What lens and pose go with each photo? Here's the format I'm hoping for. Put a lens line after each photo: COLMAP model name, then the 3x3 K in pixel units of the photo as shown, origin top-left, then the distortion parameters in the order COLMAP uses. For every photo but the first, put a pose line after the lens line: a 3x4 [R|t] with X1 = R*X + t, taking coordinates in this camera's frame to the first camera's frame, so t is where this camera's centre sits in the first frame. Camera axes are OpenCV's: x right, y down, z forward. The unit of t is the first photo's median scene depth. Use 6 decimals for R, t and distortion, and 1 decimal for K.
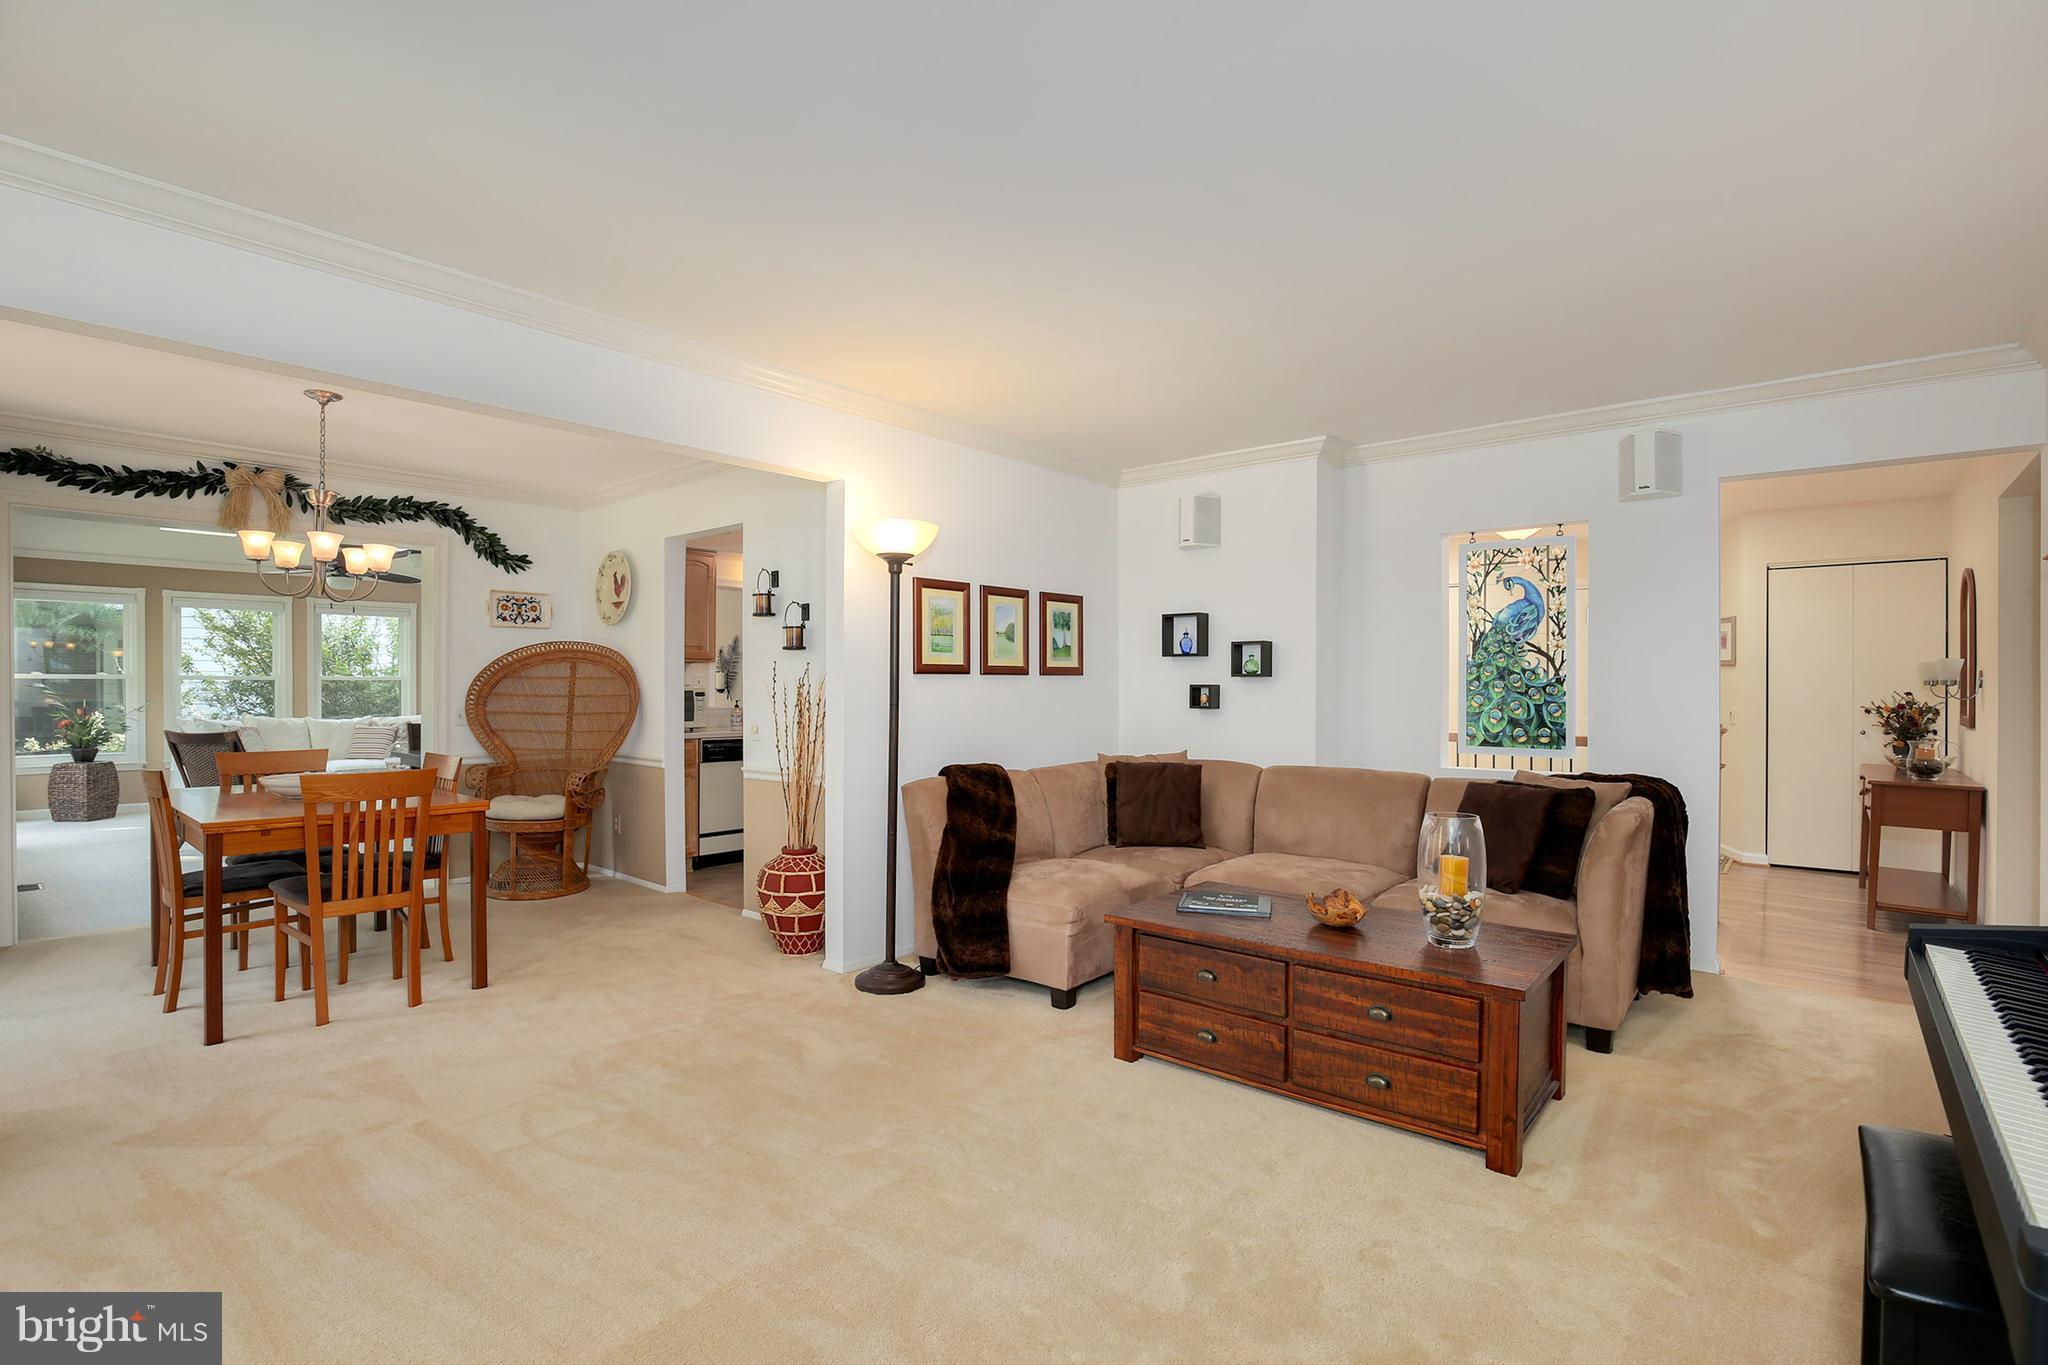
lens RADIAL K [[1005.5, 0, 1066.3], [0, 1005.5, 699.5], [0, 0, 1]] dist [-0.023604, 0.001043]
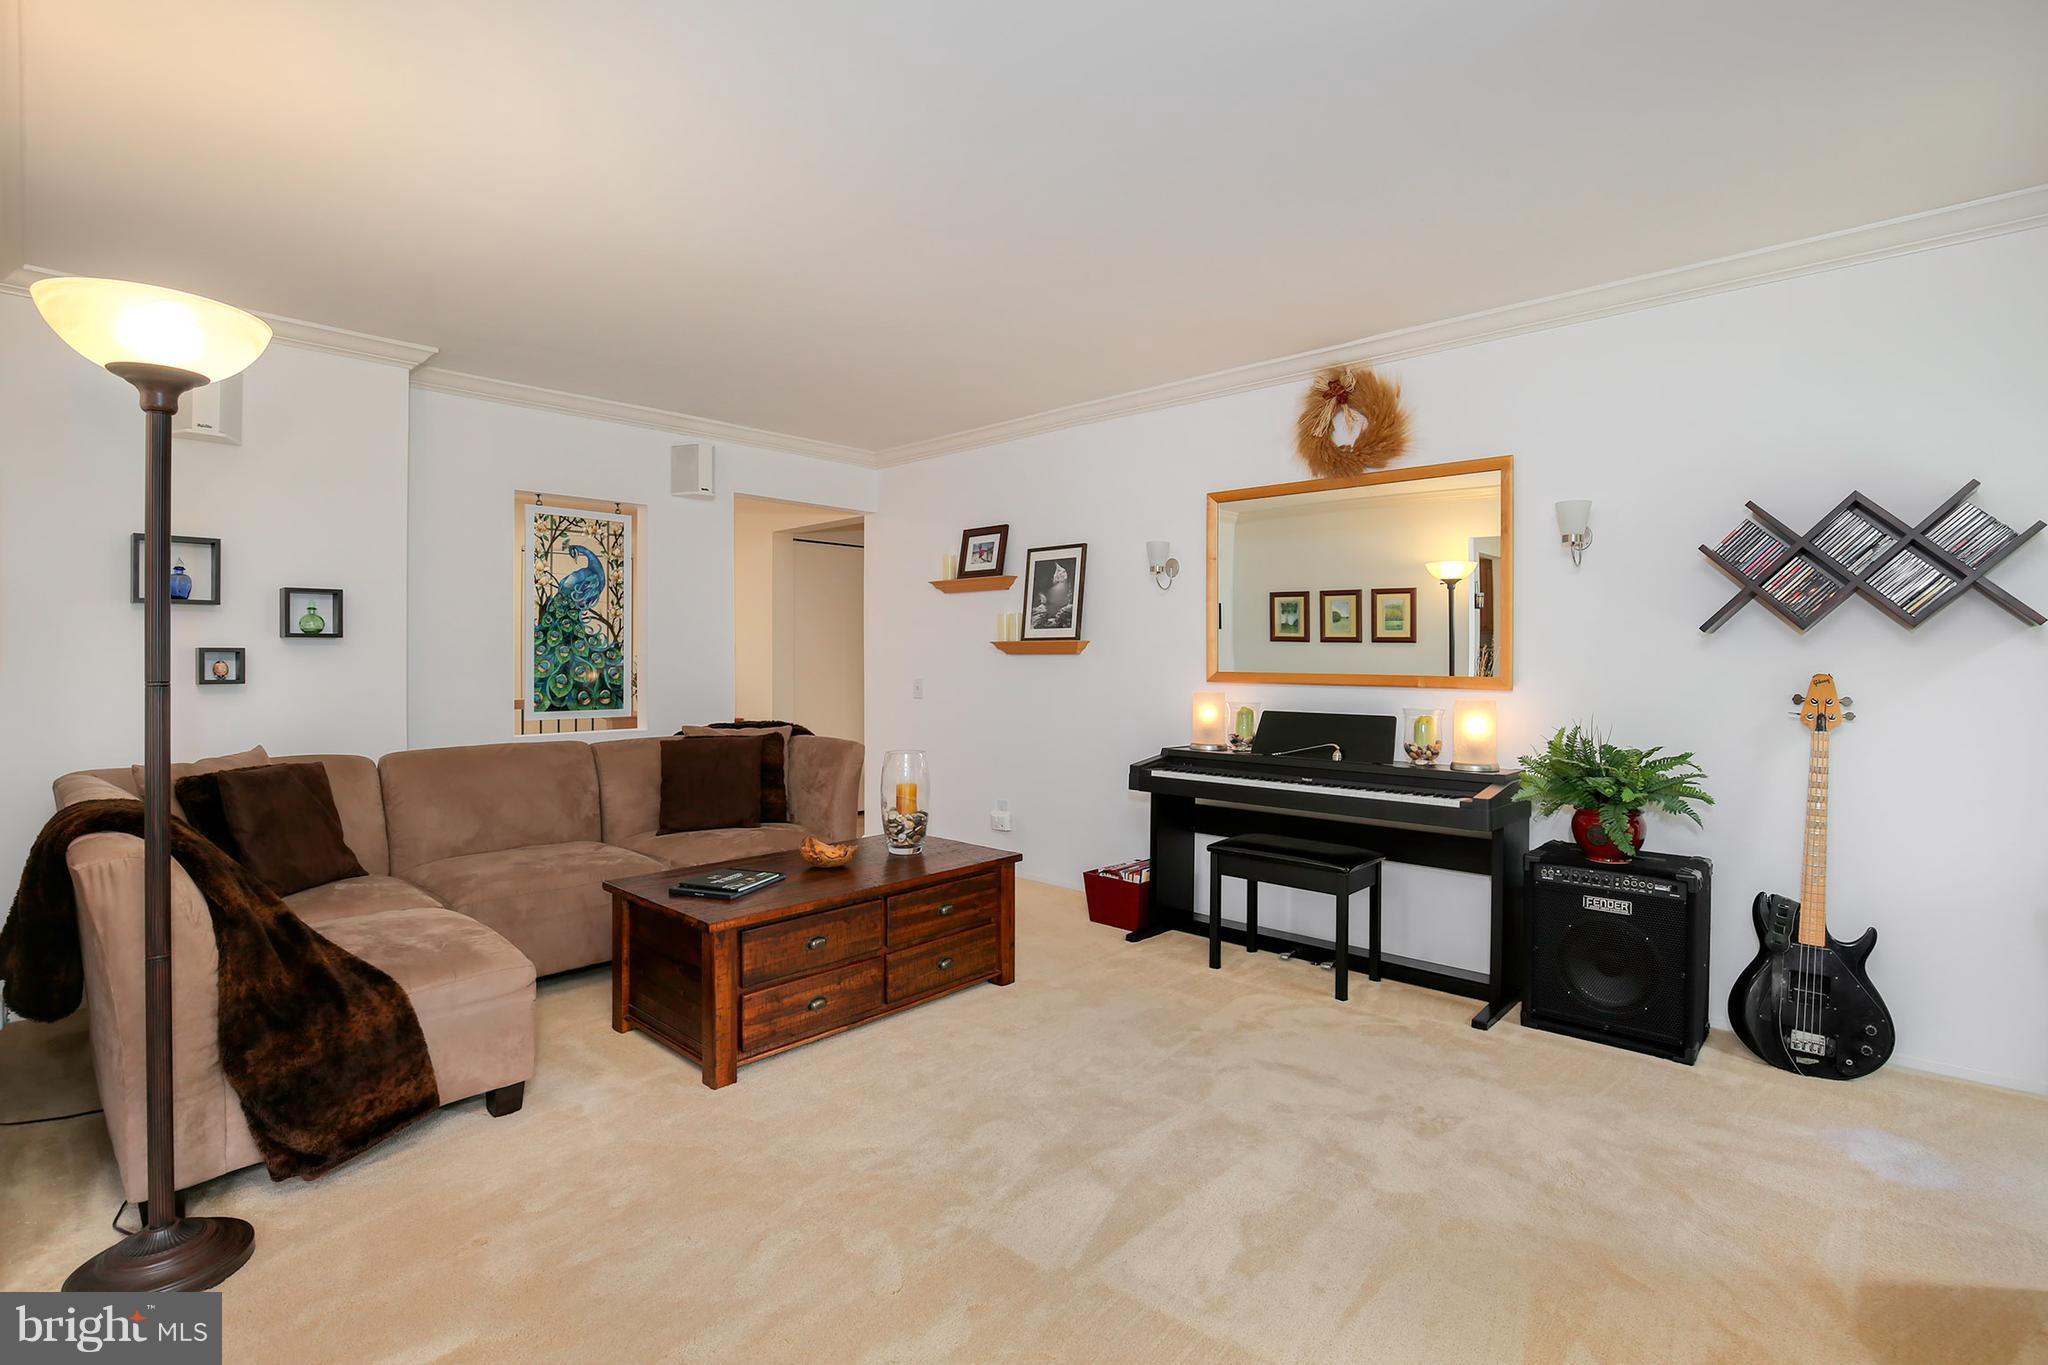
lens RADIAL K [[936.9, 0, 1073.6], [0, 936.9, 661.4], [0, 0, 1]] dist [-0.040630, -0.001369]
pose [[0.020746, -0.009625, 0.999738, -0.513201], [0.011754, 0.999887, 0.009383, -0.005834], [-0.999716, 0.011556, 0.020857, 0.480528]]
